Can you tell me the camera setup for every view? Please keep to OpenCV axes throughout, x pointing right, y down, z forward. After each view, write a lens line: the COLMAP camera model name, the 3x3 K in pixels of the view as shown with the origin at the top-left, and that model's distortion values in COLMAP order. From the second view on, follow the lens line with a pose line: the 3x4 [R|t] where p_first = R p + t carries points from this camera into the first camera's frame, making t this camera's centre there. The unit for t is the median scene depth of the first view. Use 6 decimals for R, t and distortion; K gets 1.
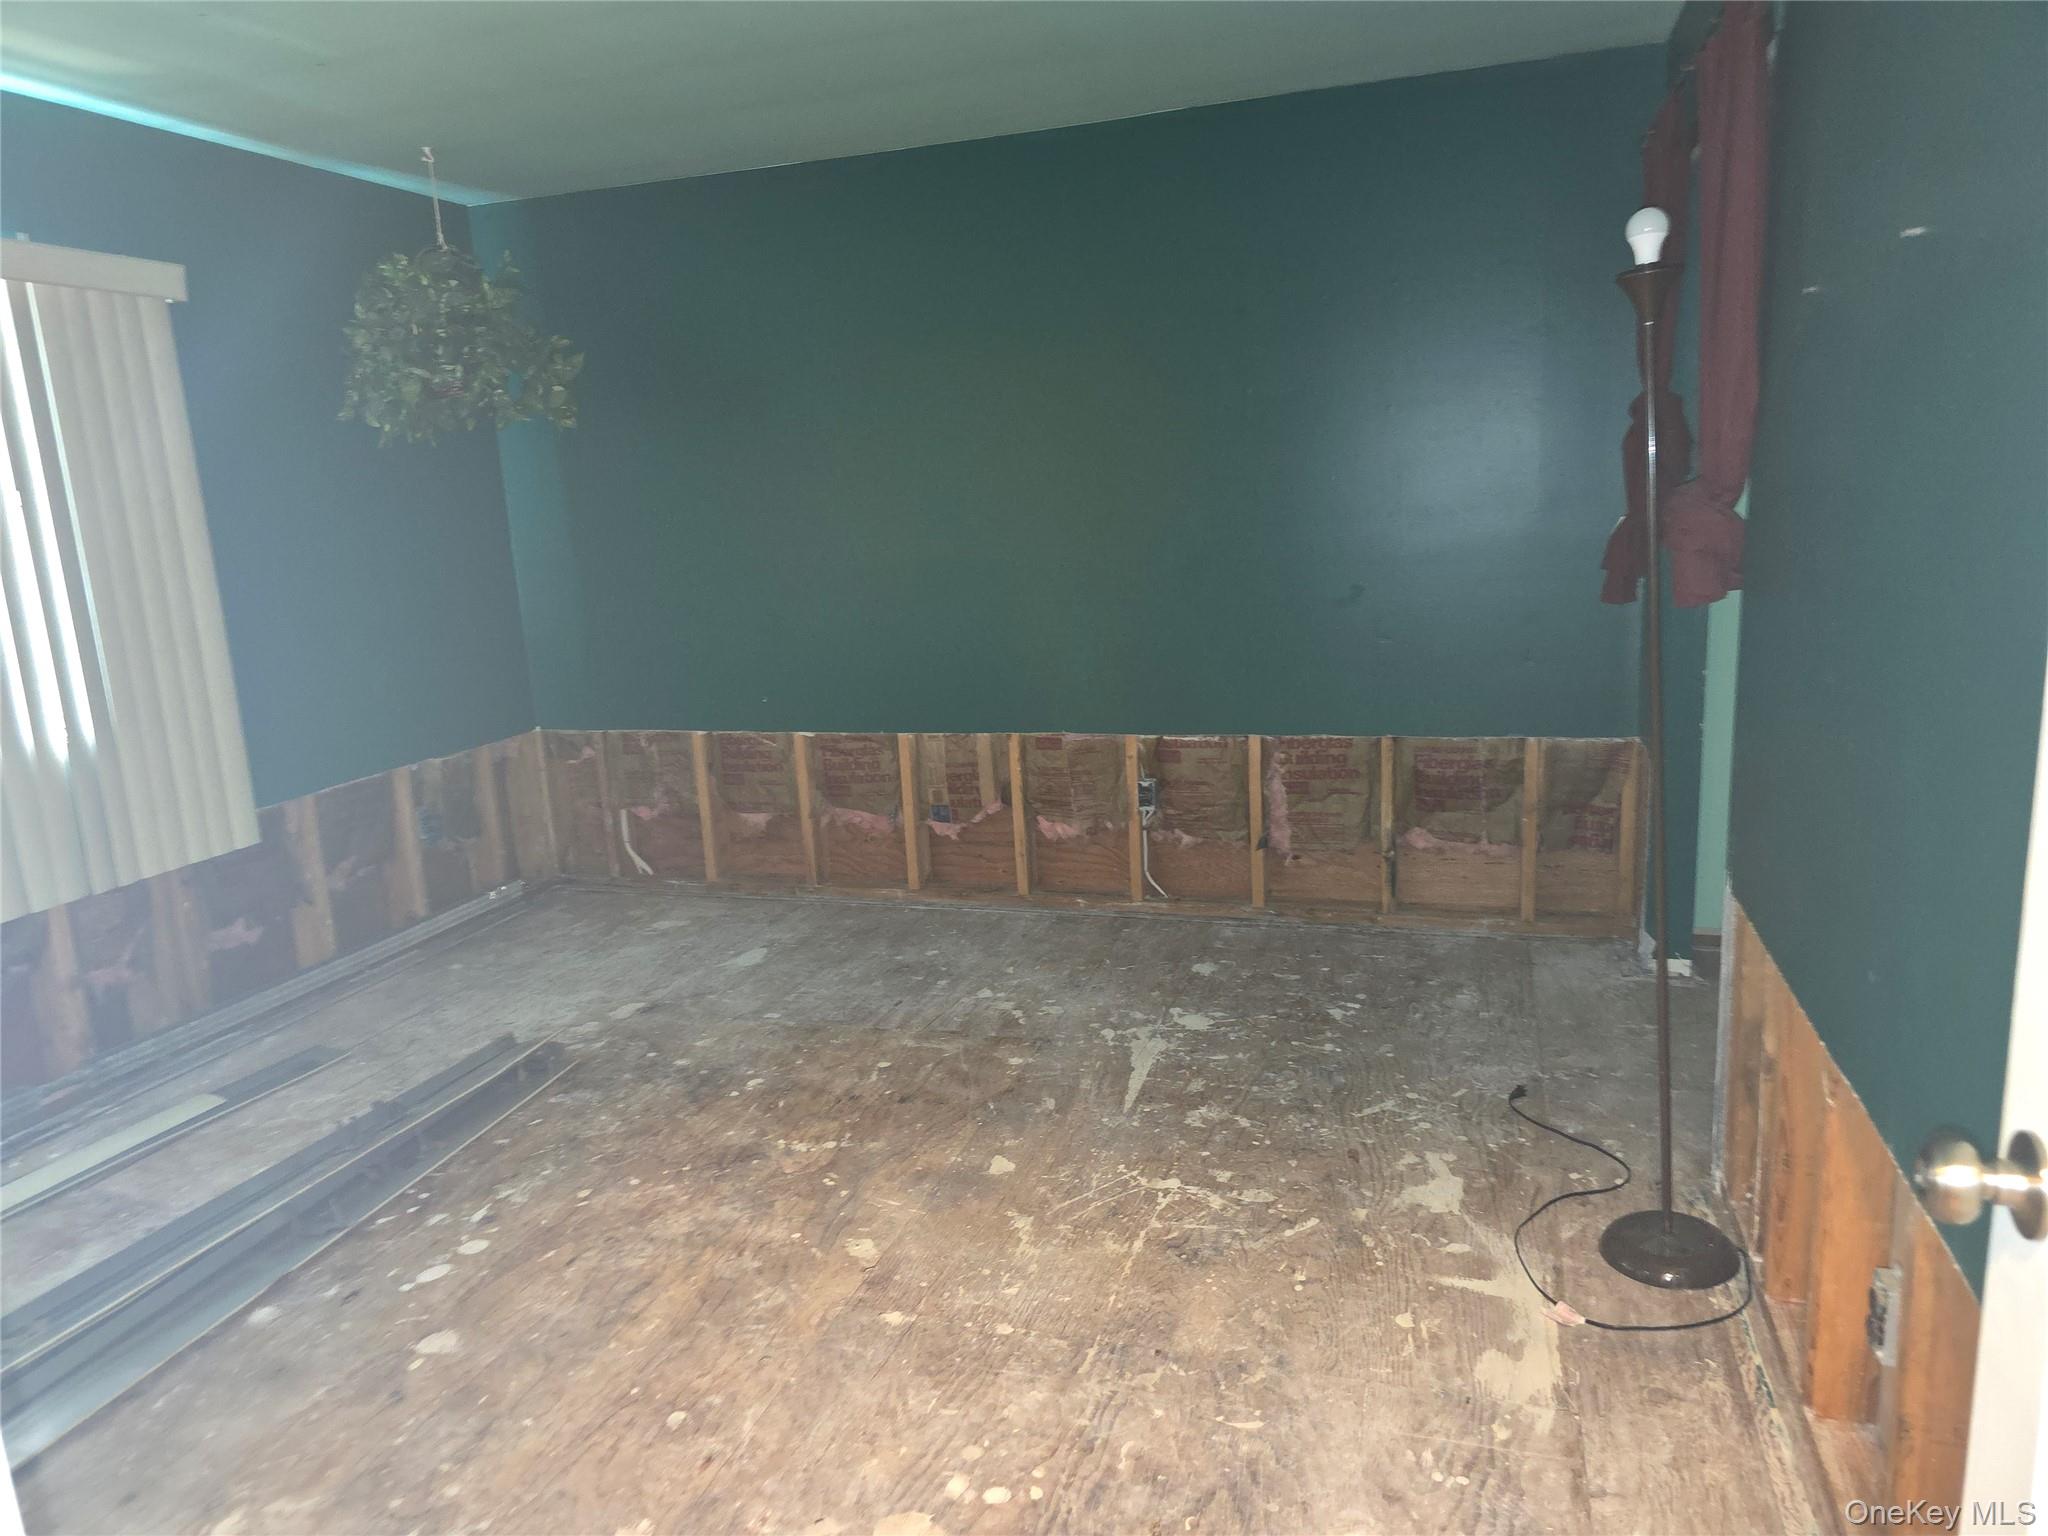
lens RADIAL K [[1371.4, 0, 1022.9], [0, 1371.4, 772.2], [0, 0, 1]] dist [0.061198, -0.070717]
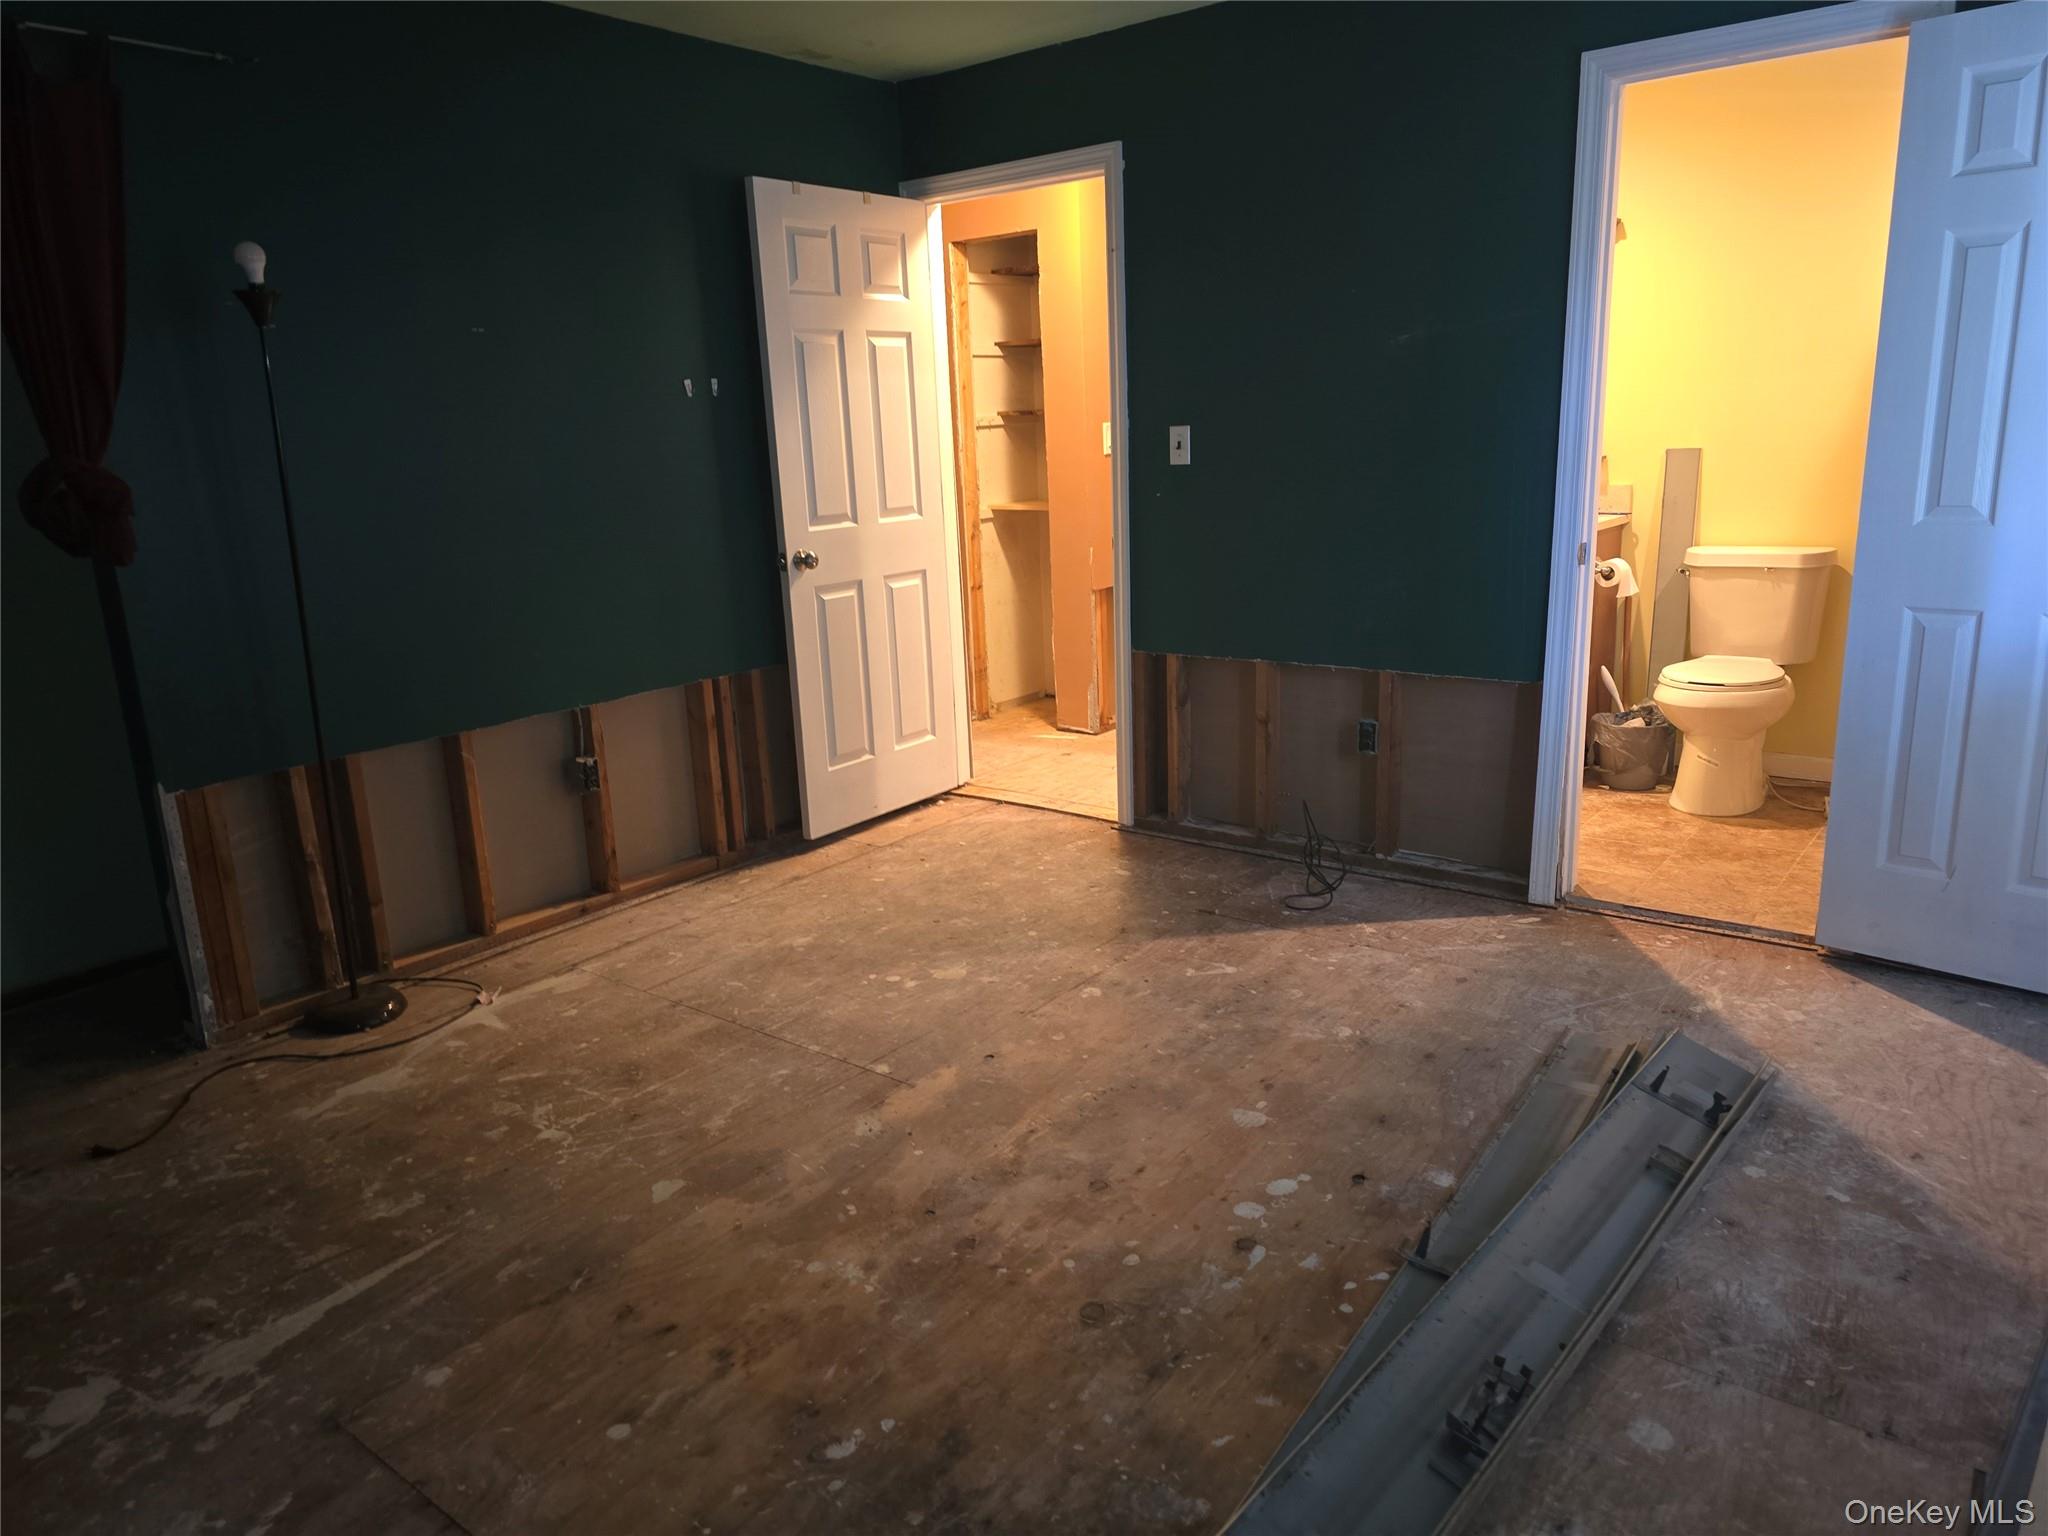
lens RADIAL K [[1371.4, 0, 1022.9], [0, 1371.4, 772.2], [0, 0, 1]] dist [0.061198, -0.070717]
pose [[-0.934045, 0.003242, 0.357140, -0.561981], [0.157741, 0.900890, 0.404370, -0.277865], [-0.320433, 0.434036, -0.841983, 1.624178]]
